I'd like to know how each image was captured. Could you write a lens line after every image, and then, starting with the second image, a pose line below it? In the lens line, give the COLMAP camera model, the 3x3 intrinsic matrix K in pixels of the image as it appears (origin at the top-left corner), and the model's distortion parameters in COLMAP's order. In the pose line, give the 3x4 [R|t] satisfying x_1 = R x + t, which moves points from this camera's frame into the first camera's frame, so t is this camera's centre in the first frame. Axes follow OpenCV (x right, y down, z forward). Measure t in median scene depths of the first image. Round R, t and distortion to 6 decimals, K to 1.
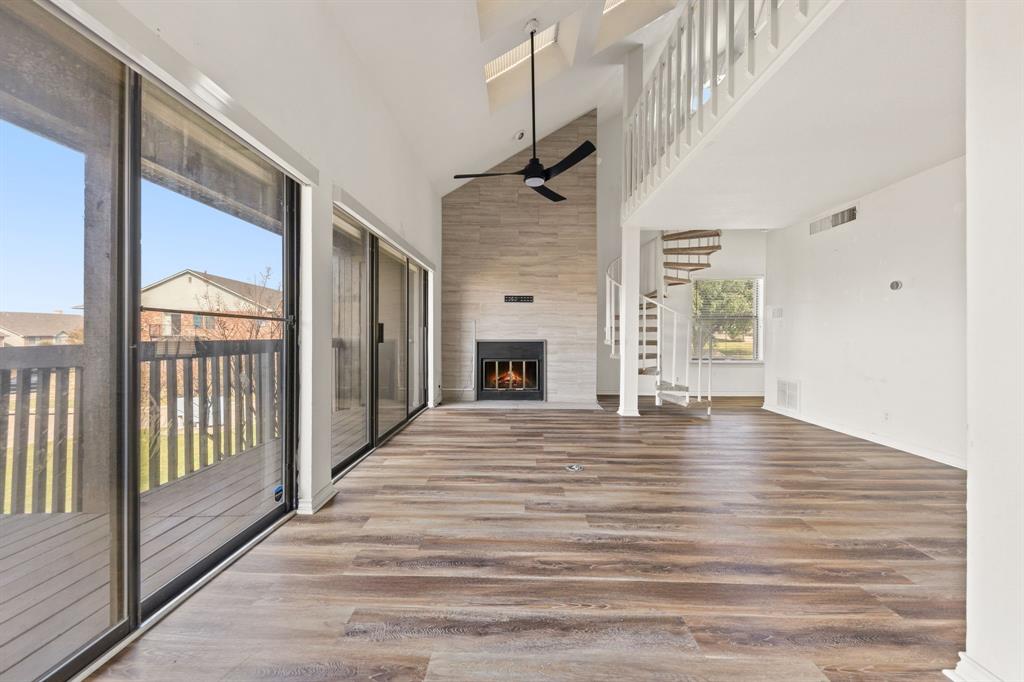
lens RADIAL K [[359.3, 0, 510.6], [0, 359.3, 336.2], [0, 0, 1]] dist [0.012764, -0.000004]
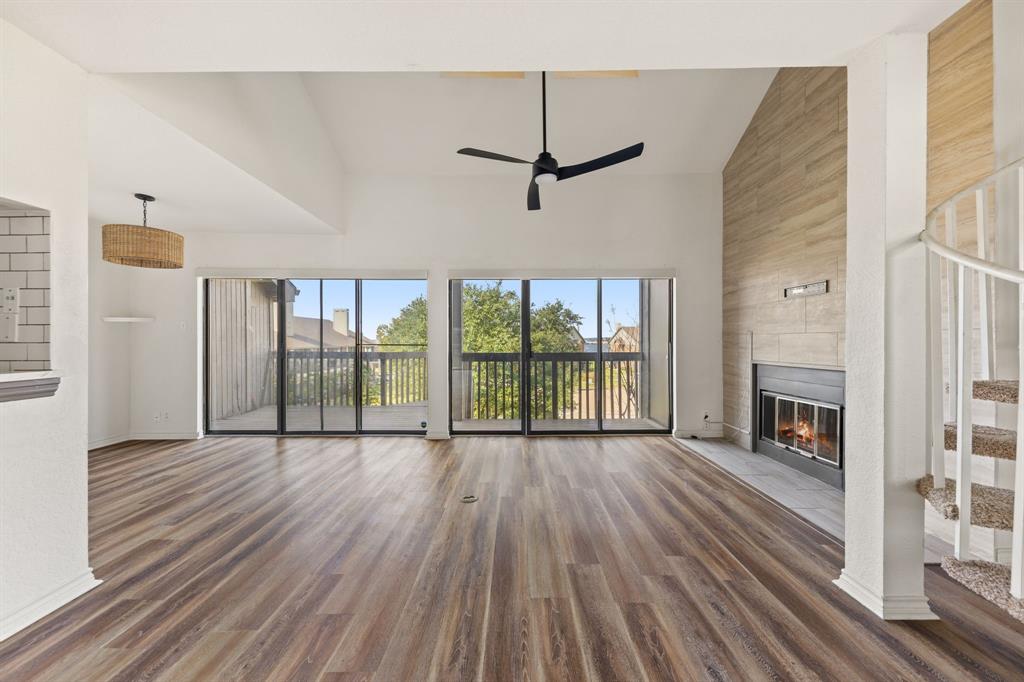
lens RADIAL K [[359.3, 0, 515.9], [0, 359.3, 341.3], [0, 0, 1]] dist [0.012764, -0.000004]
pose [[0.026805, -0.002471, -0.999638, 2.004057], [-0.003843, 0.999989, -0.002575, -0.080831], [0.999633, 0.003911, 0.026795, 1.951481]]
